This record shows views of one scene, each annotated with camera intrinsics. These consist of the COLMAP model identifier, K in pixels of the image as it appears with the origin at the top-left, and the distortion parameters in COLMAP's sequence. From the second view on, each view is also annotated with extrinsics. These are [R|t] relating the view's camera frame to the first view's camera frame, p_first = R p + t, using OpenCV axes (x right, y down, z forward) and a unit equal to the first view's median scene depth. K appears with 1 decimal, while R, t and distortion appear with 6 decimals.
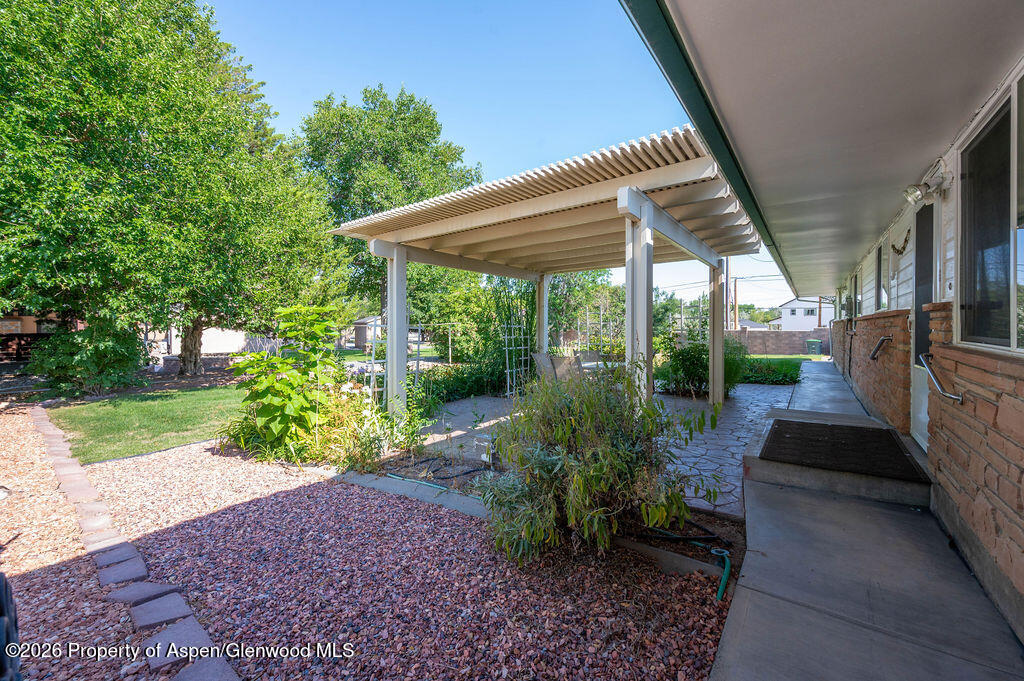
lens RADIAL K [[411.9, 0, 509.5], [0, 411.9, 323.8], [0, 0, 1]] dist [-0.001676, -0.000143]
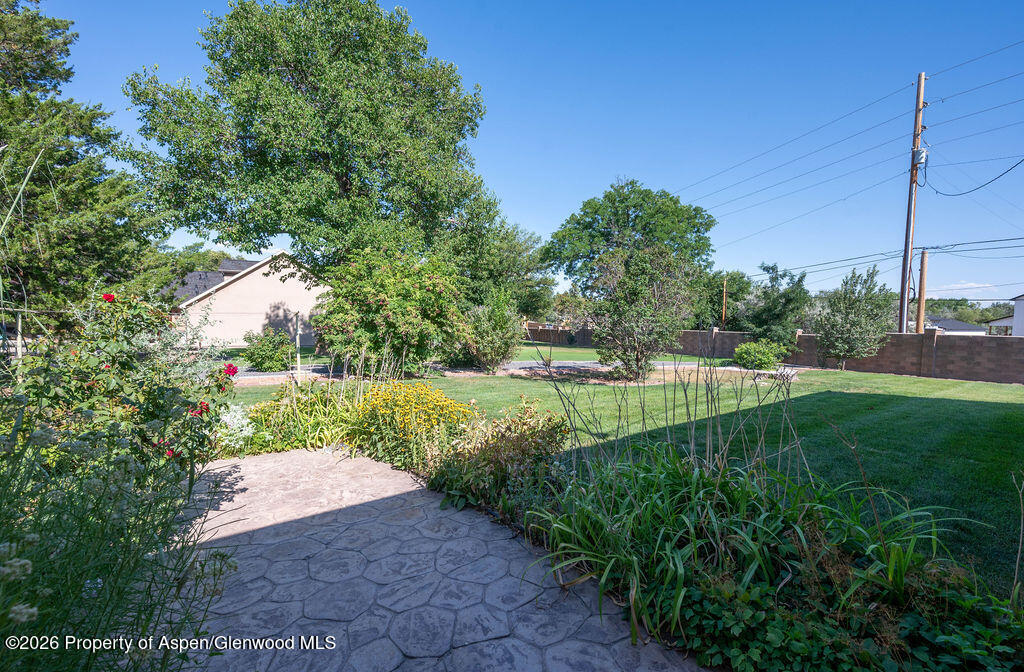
lens RADIAL K [[426.3, 0, 512.2], [0, 426.3, 350.3], [0, 0, 1]] dist [-0.001474, -0.000236]
pose [[0.960336, 0.034579, -0.276695, 0.158229], [-0.015005, 0.997252, 0.072551, 0.003065], [0.278443, -0.065522, 0.958215, 0.238721]]
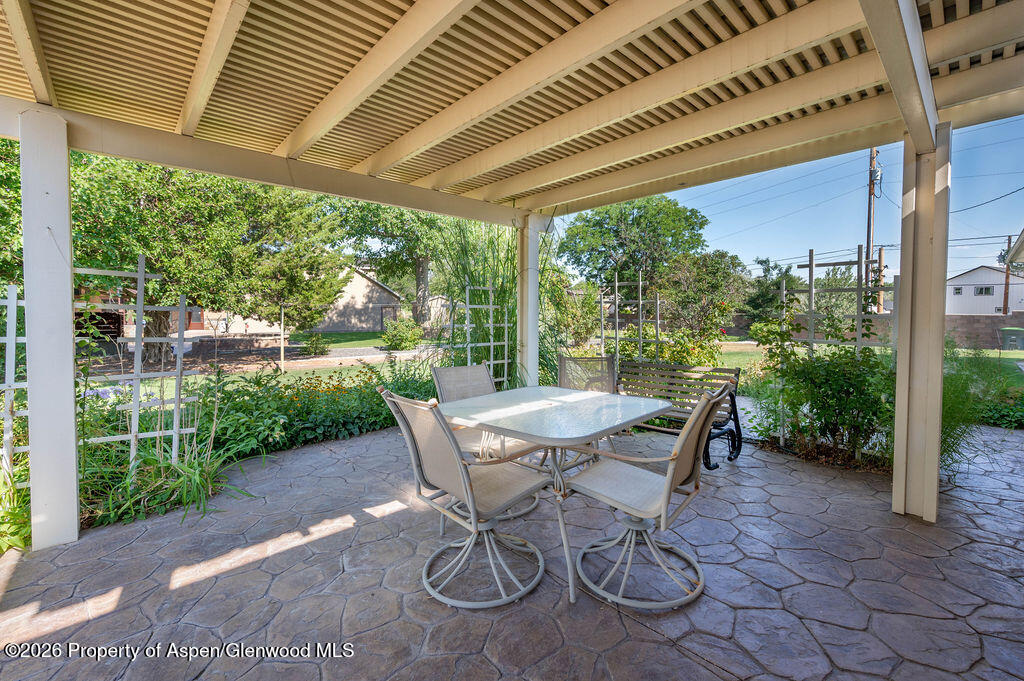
lens RADIAL K [[411.9, 0, 509.5], [0, 411.9, 323.8], [0, 0, 1]] dist [-0.001676, -0.000143]
pose [[0.976622, 0.013705, -0.214528, 0.038109], [-0.003510, 0.998849, 0.047832, 0.000694], [0.214937, -0.045961, 0.975546, 0.097628]]
